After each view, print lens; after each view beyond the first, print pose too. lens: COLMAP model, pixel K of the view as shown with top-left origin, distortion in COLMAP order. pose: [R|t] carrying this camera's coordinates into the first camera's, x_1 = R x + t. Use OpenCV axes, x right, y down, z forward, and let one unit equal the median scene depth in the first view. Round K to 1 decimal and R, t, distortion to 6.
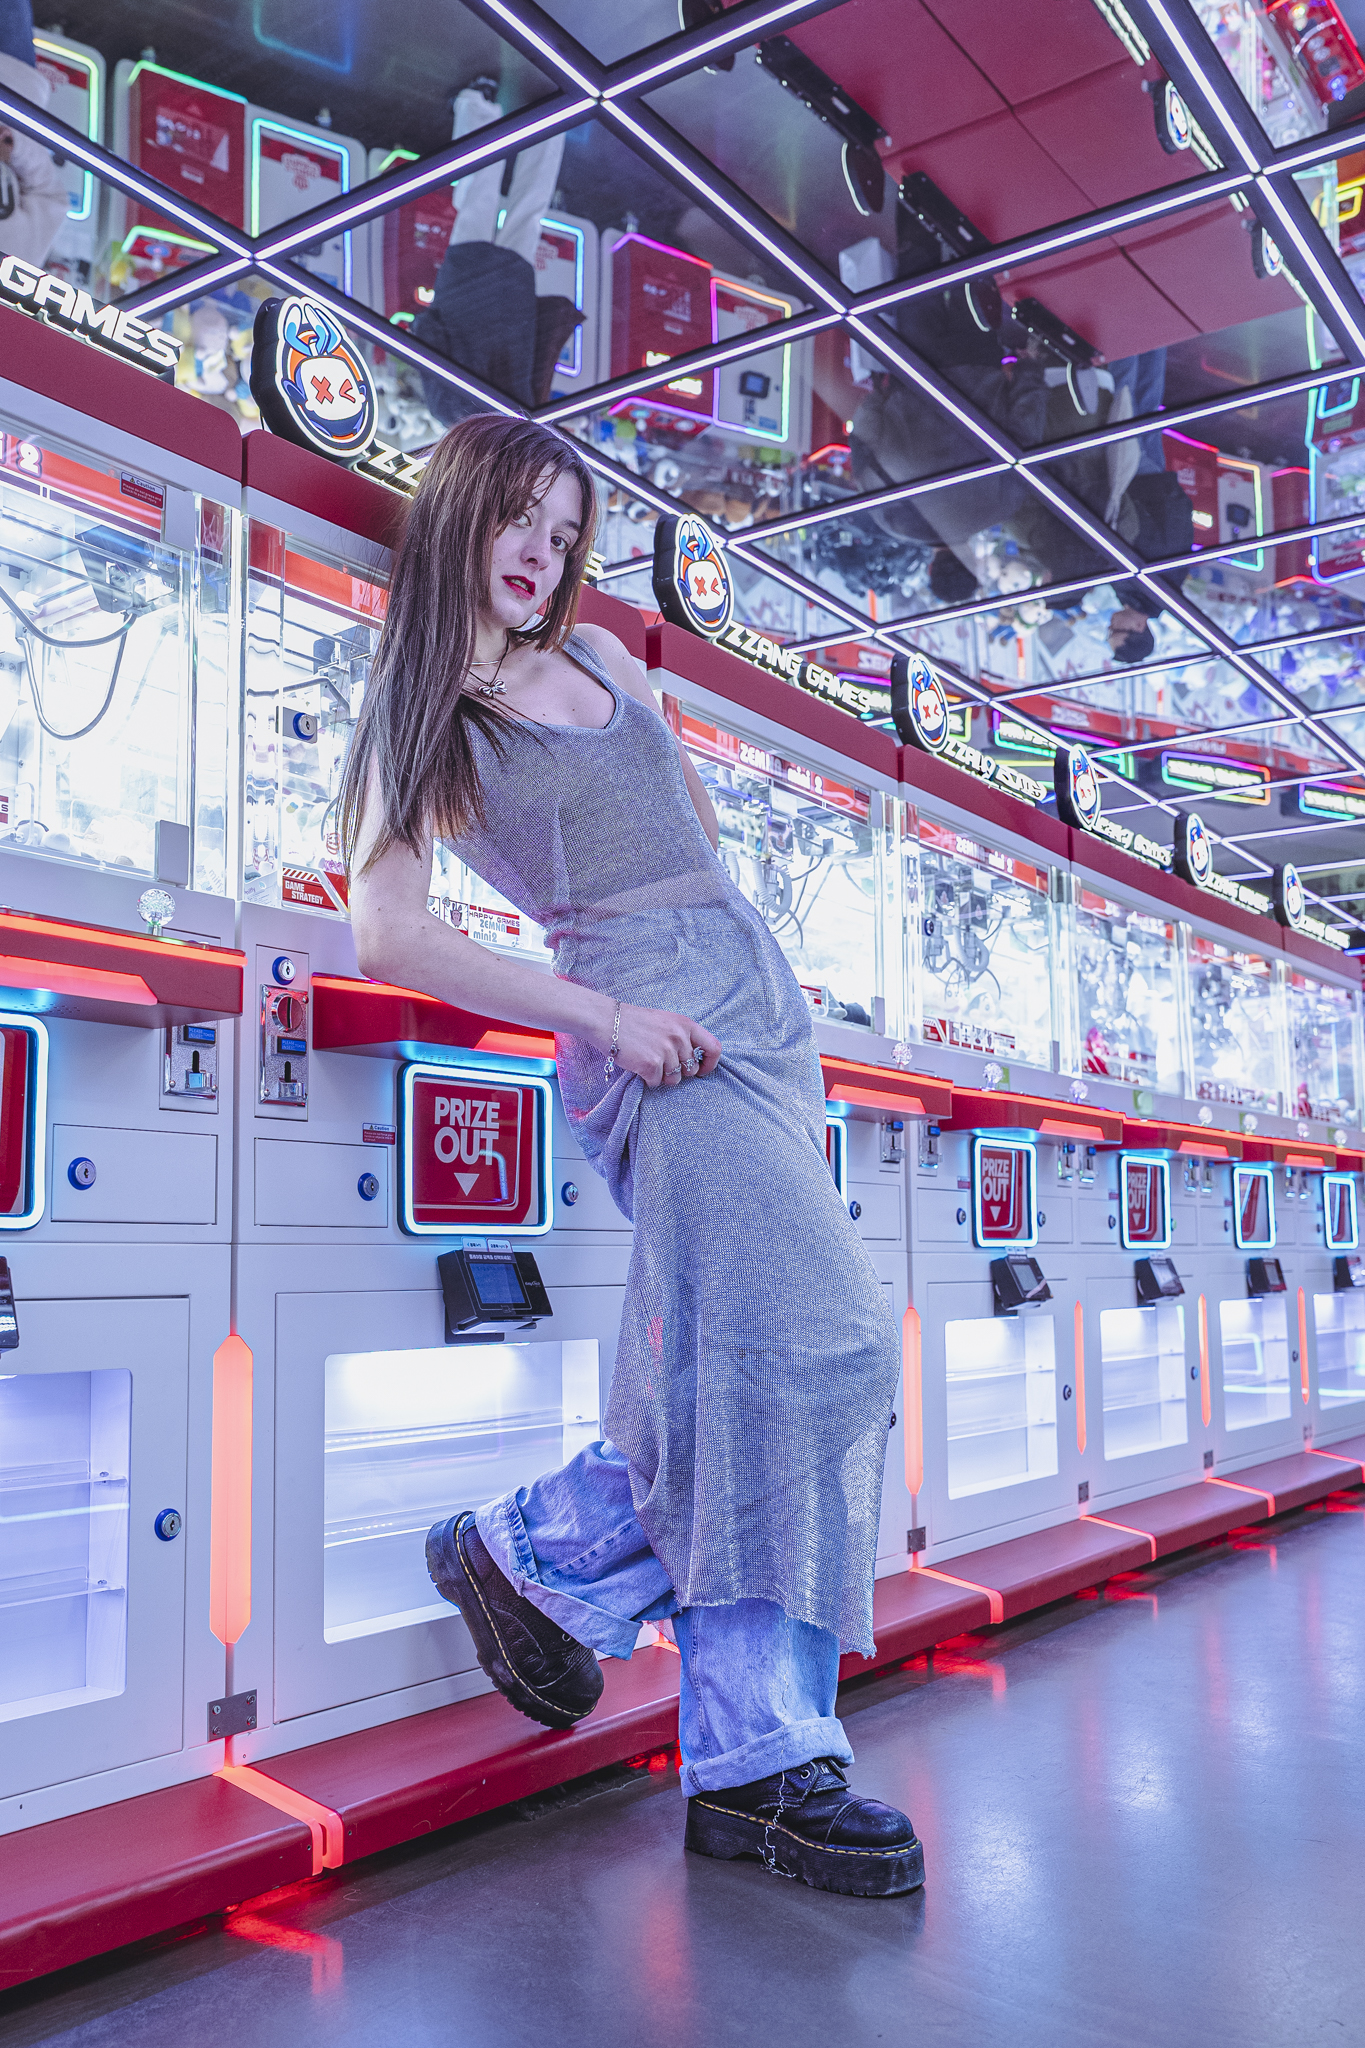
lens RADIAL K [[1777.4, 0, 647.6], [0, 1777.4, 1088.4], [0, 0, 1]] dist [-0.002339, -0.006318]
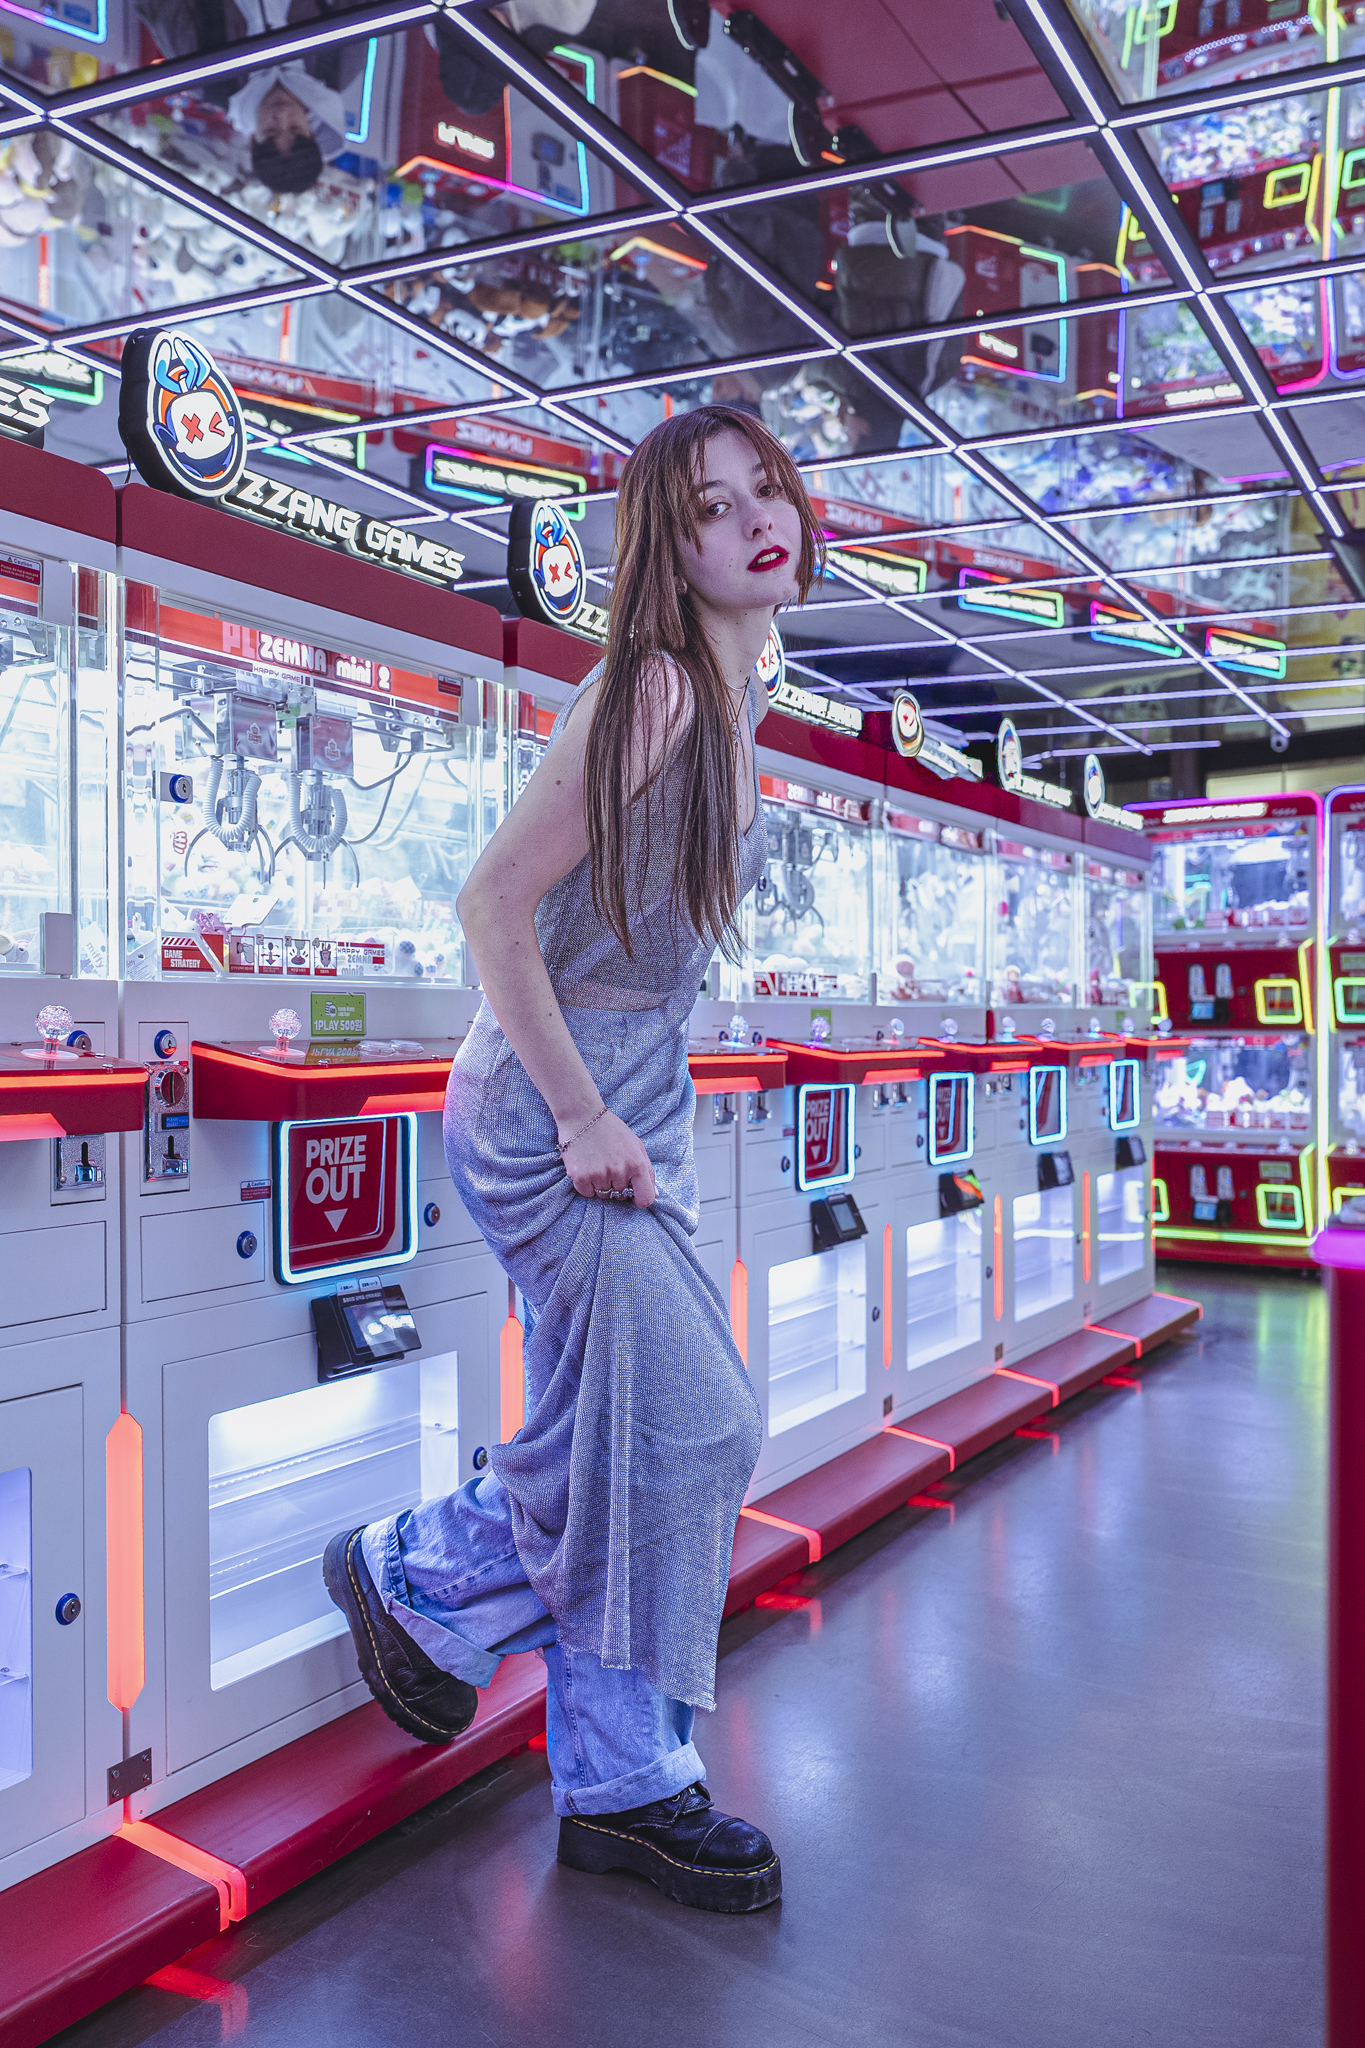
lens RADIAL K [[1870.3, 0, 682.5], [0, 1870.3, 1024.0], [0, 0, 1]] dist [0.000456, -0.005085]
pose [[0.988538, 0.004639, 0.150898, -0.069287], [-0.019341, 0.995183, 0.096110, -0.168028], [-0.149726, -0.097927, 0.983866, -0.070364]]
